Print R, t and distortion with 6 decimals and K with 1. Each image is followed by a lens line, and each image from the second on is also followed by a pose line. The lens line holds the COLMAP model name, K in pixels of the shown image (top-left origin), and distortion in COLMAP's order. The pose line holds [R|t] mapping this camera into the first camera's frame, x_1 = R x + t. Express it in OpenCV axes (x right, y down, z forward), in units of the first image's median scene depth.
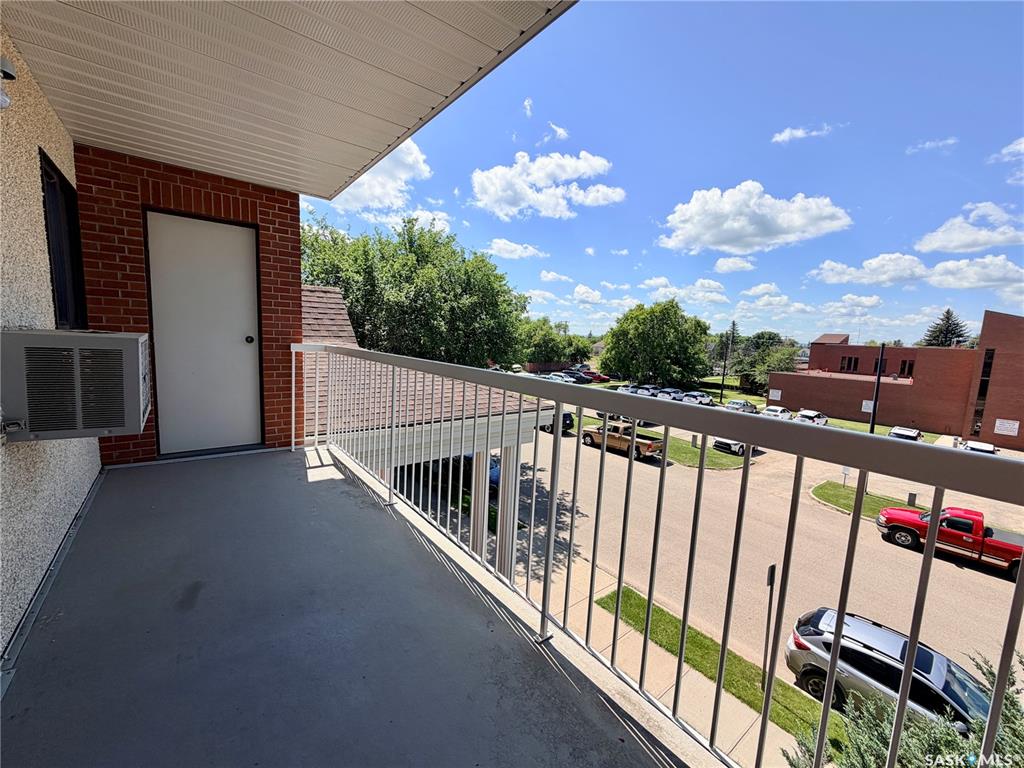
lens RADIAL K [[406.3, 0, 507.6], [0, 406.3, 381.5], [0, 0, 1]] dist [-0.008547, 0.000709]
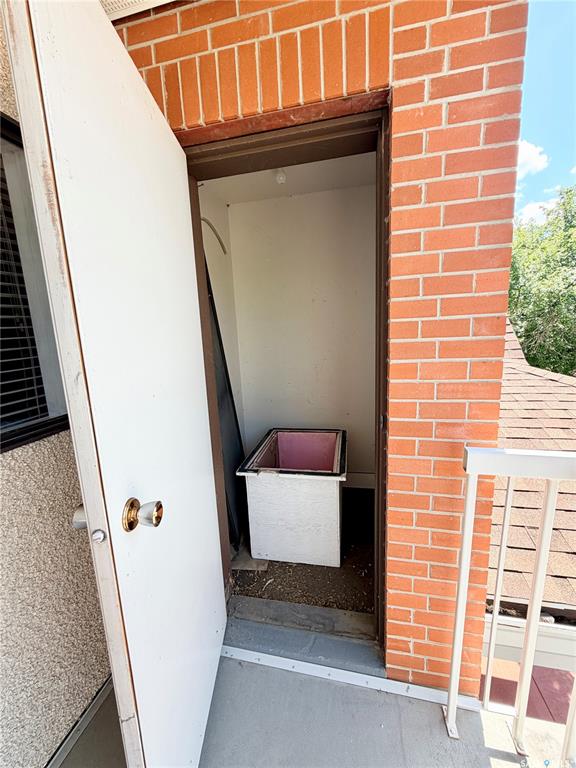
lens RADIAL K [[304.7, 0, 286.5], [0, 304.7, 384.9], [0, 0, 1]] dist [-0.008547, 0.000709]
pose [[0.629975, 0.069058, -0.773539, -0.439223], [-0.018055, 0.997072, 0.074310, -0.158776], [0.776406, -0.032847, 0.629377, 0.732450]]
